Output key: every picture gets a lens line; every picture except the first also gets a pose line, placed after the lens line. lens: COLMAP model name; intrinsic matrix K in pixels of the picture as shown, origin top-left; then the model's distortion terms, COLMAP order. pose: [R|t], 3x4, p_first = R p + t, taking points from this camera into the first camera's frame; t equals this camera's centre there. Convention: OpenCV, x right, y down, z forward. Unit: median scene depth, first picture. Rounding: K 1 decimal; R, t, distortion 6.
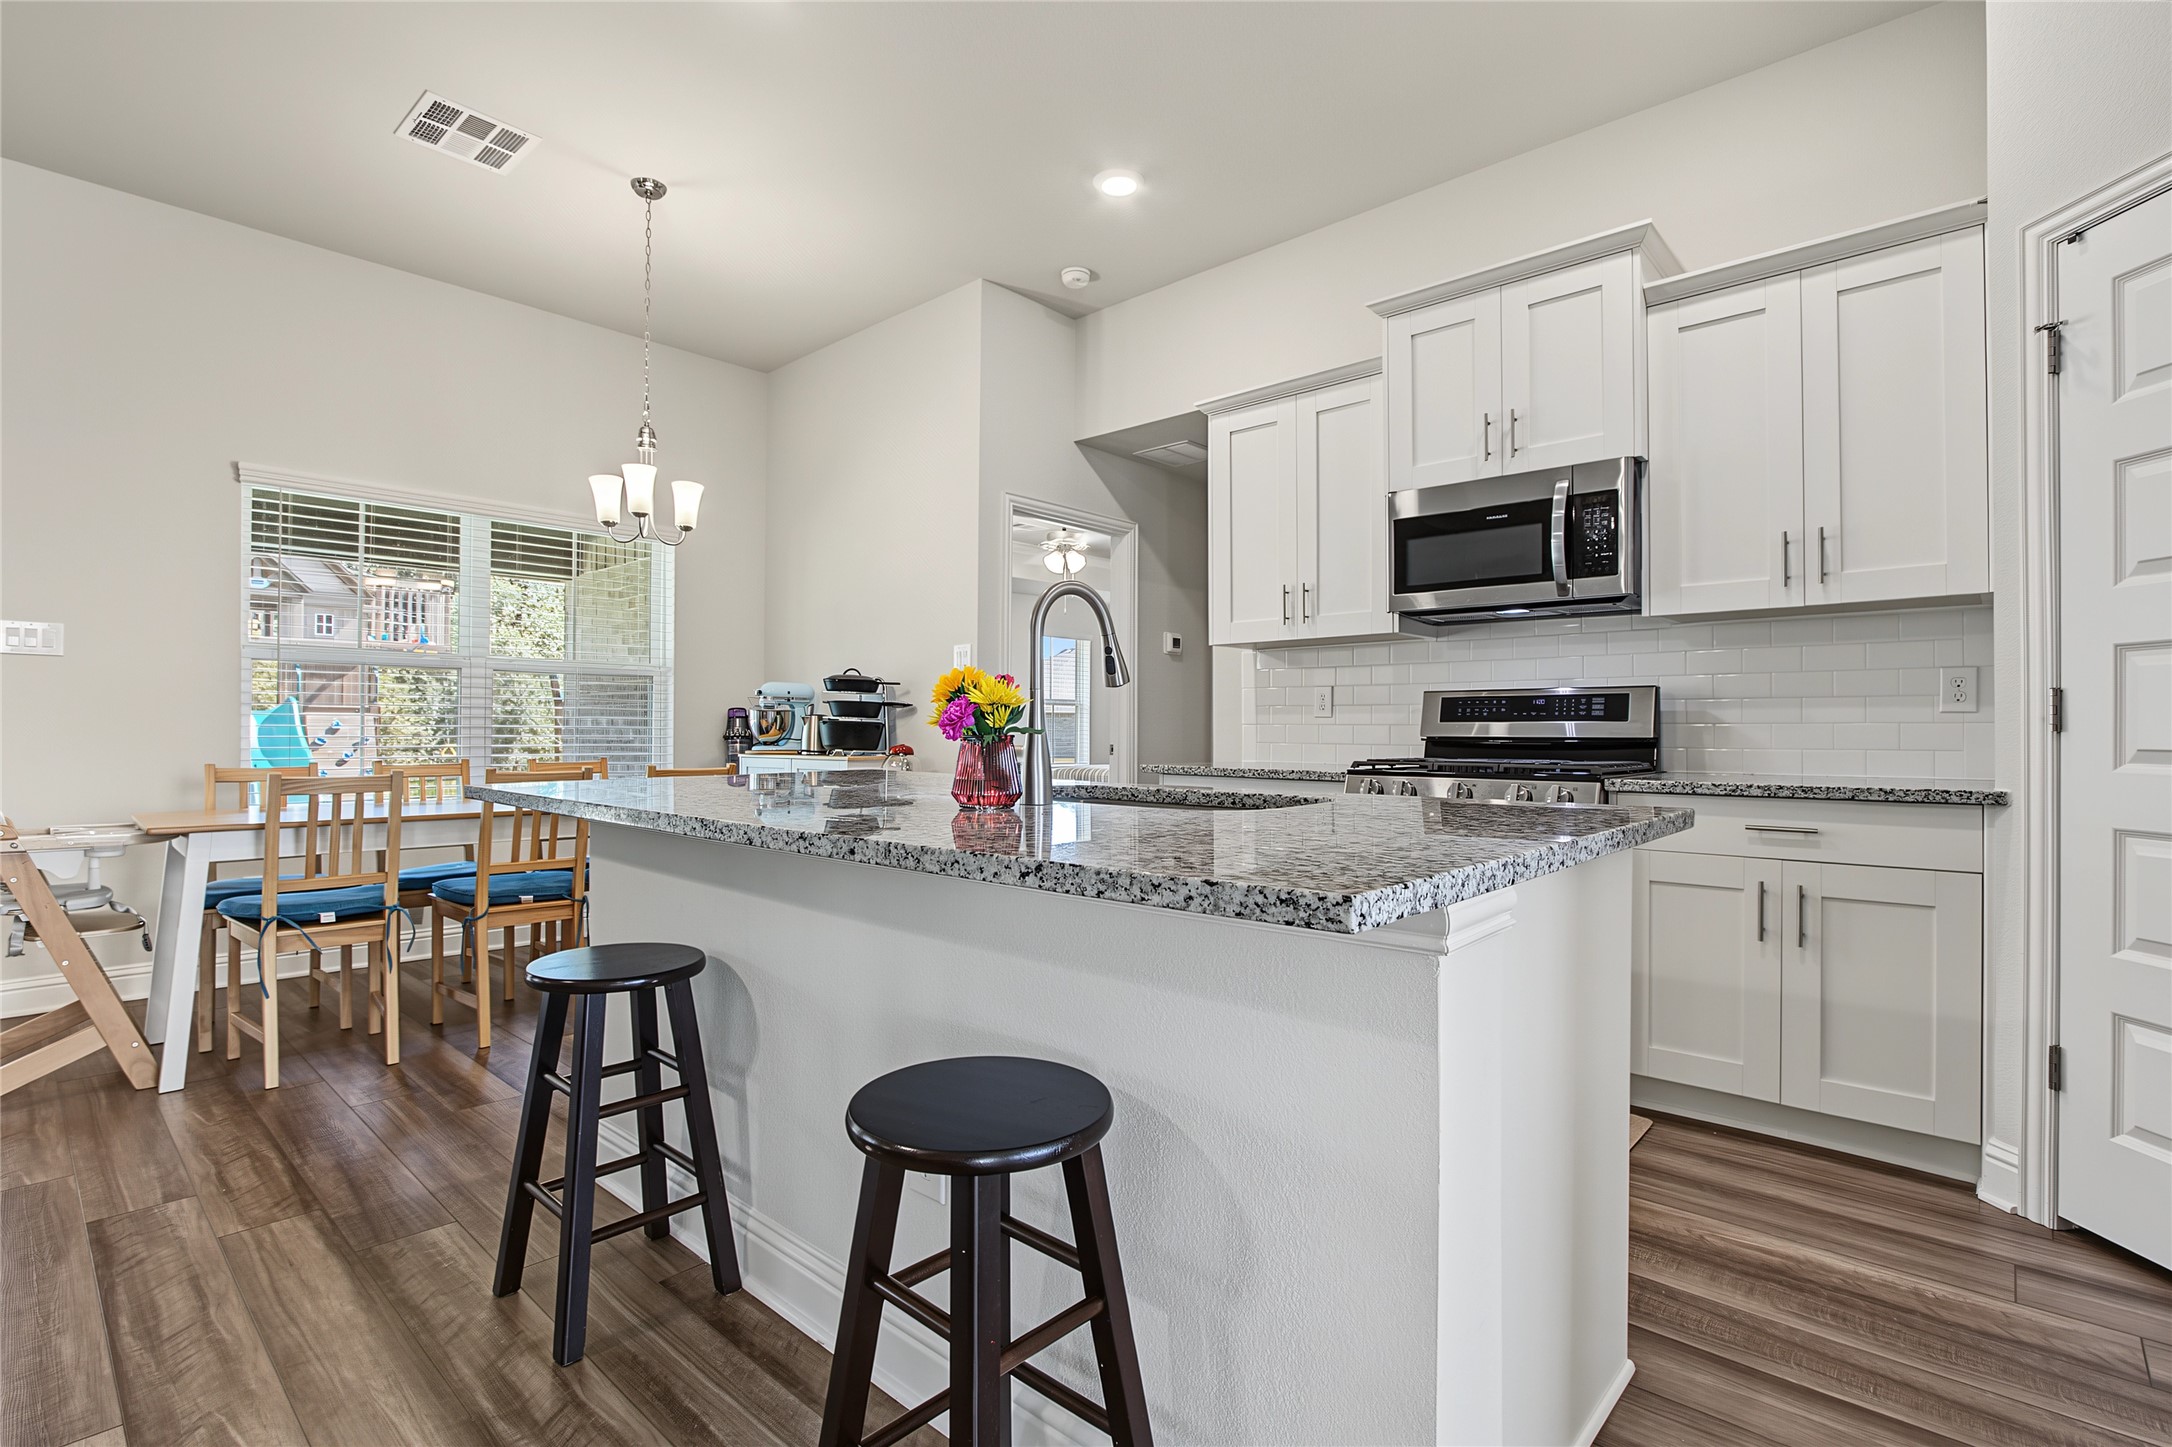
lens RADIAL K [[1007.0, 0, 1097.9], [0, 1007.0, 730.9], [0, 0, 1]] dist [-0.017233, 0.002805]
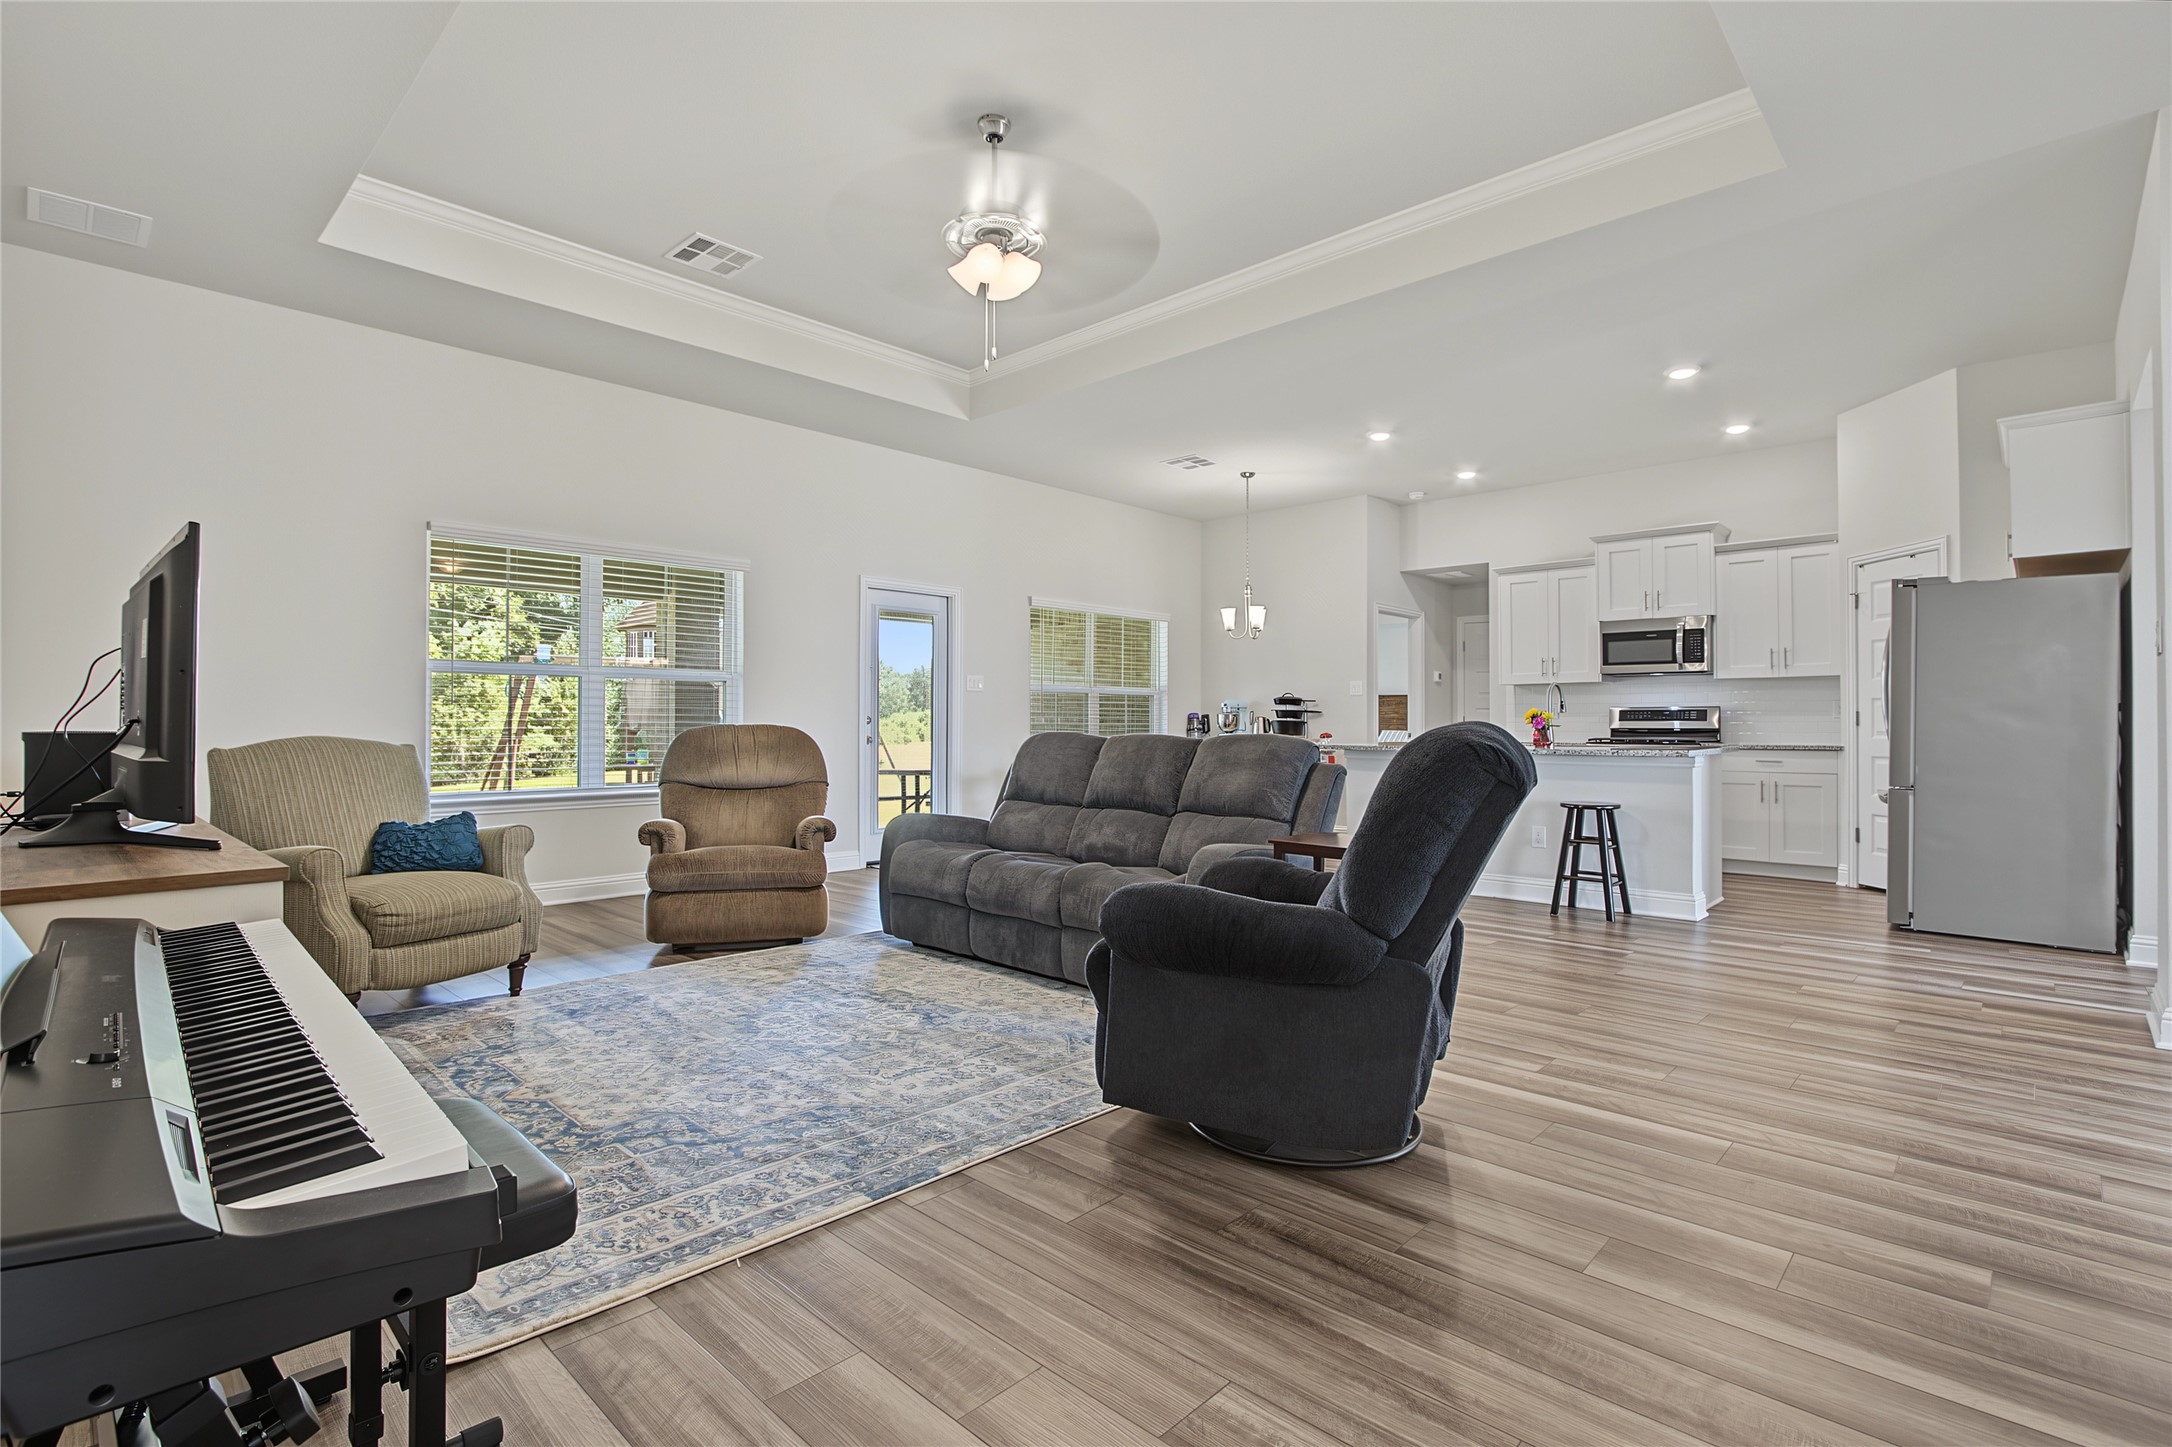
lens RADIAL K [[1007.0, 0, 1087.1], [0, 1007.0, 724.2], [0, 0, 1]] dist [-0.017233, 0.002805]
pose [[0.999392, 0.004295, -0.034614, -0.896389], [-0.004679, 0.999928, -0.011013, 0.032385], [0.034564, 0.011168, 0.999340, -1.486337]]
